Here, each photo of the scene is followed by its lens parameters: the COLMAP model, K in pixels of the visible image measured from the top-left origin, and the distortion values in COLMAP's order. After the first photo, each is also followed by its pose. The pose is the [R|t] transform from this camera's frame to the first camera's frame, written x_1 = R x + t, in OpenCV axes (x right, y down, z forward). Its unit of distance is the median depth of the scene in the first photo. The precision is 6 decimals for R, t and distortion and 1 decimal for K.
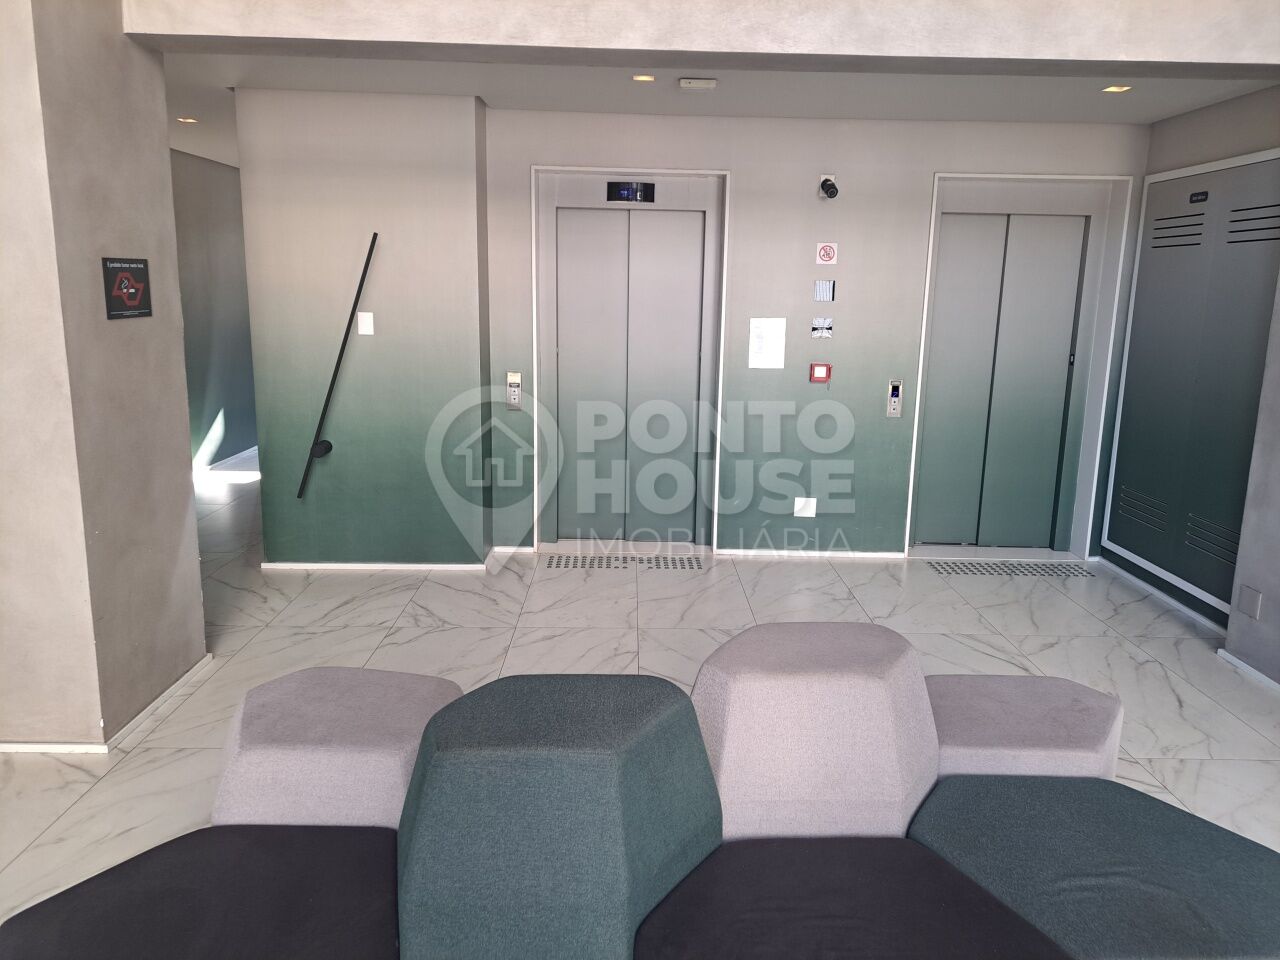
lens RADIAL K [[918.3, 0, 651.5], [0, 918.3, 473.8], [0, 0, 1]] dist [0.073931, -0.082498]
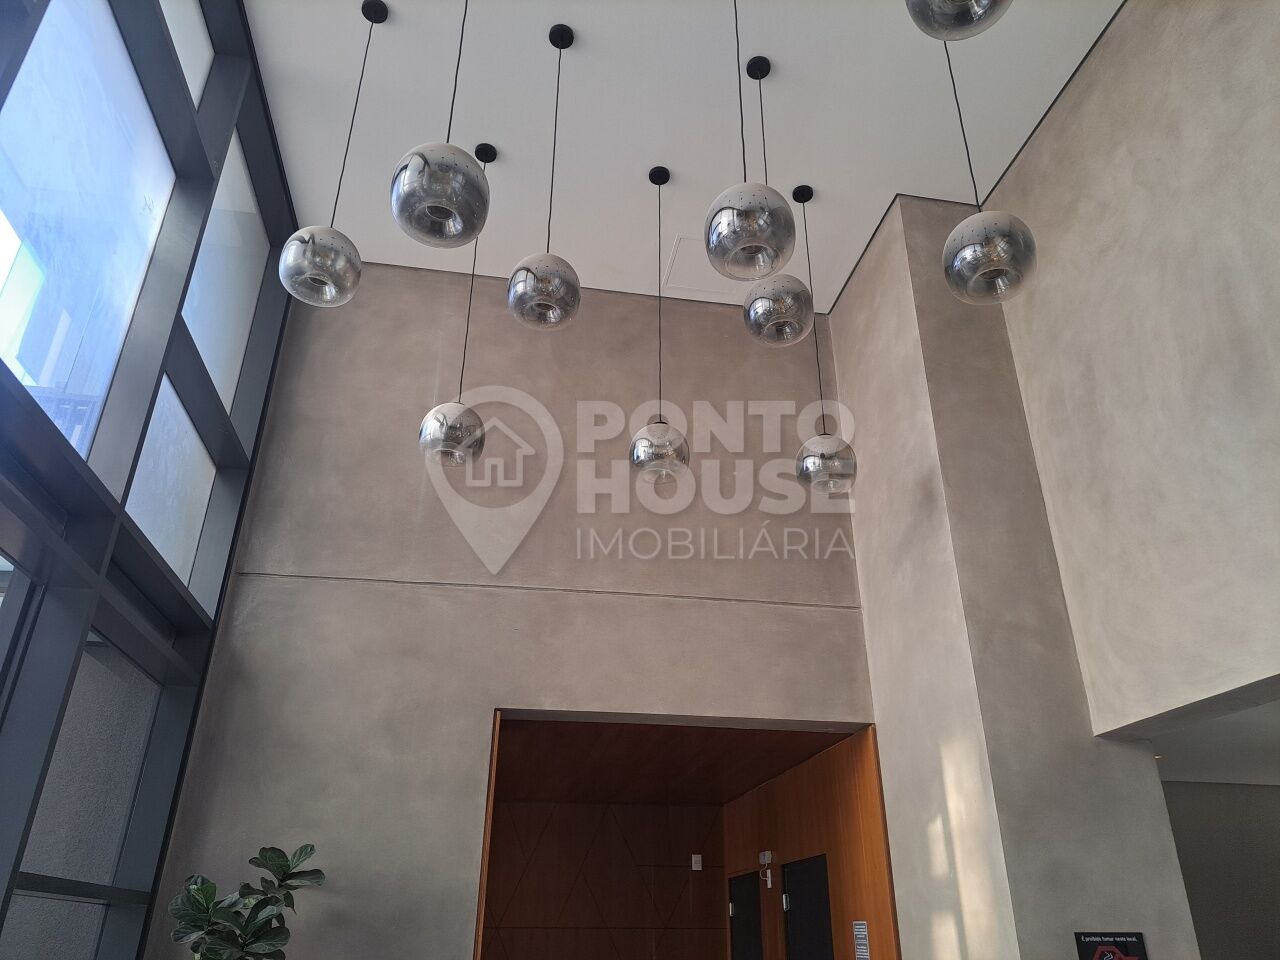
lens RADIAL K [[918.3, 0, 651.5], [0, 918.3, 473.8], [0, 0, 1]] dist [0.073931, -0.082498]
pose [[0.156656, -0.466240, -0.870677, 0.584688], [-0.198160, 0.848798, -0.490178, -0.039218], [0.967570, 0.249322, 0.040579, 0.282391]]
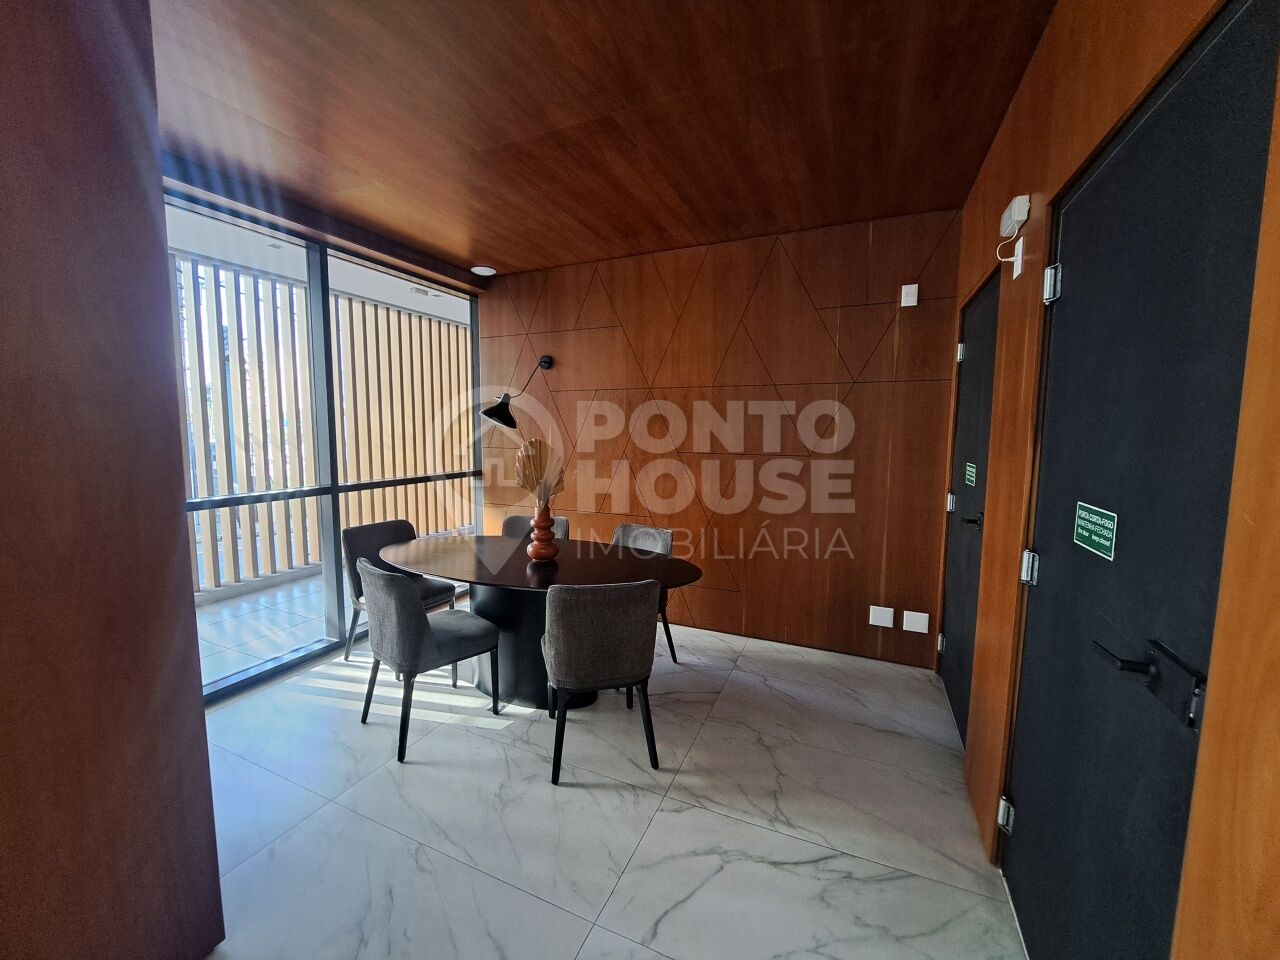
lens RADIAL K [[502.8, 0, 635.9], [0, 502.8, 476.8], [0, 0, 1]] dist [-0.006541, -0.002490]
pose [[-0.431233, 0.061365, -0.900151, -0.868164], [-0.198181, 0.966876, 0.160856, -0.117645], [0.880206, 0.247760, -0.404788, 0.739261]]
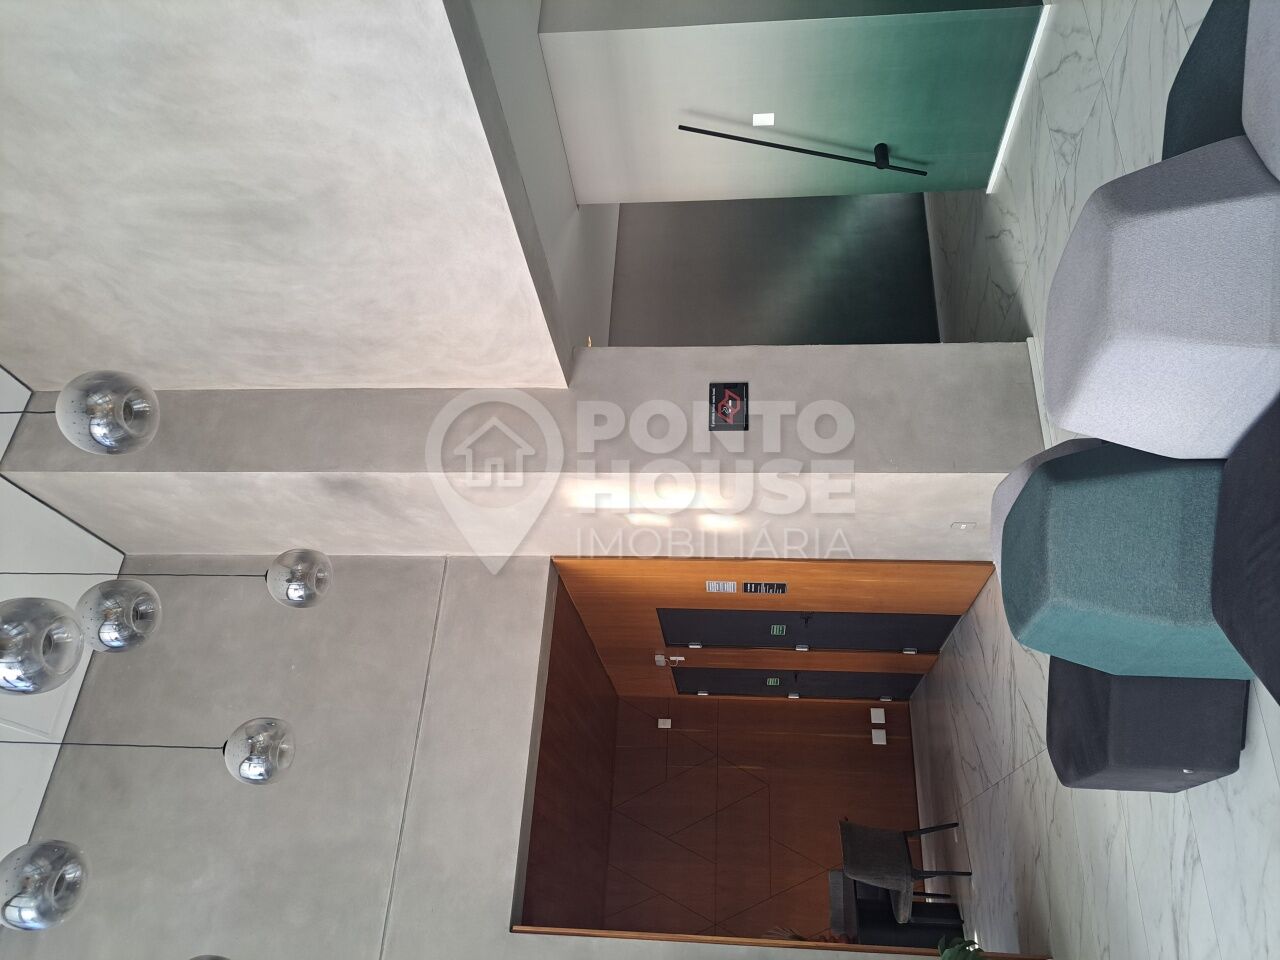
lens RADIAL K [[918.3, 0, 651.5], [0, 918.3, 473.8], [0, 0, 1]] dist [0.073931, -0.082498]
pose [[-0.114624, -0.445598, -0.887865, 0.697045], [0.962725, 0.170591, -0.209904, 0.006766], [0.244995, -0.878829, 0.409435, 0.282429]]
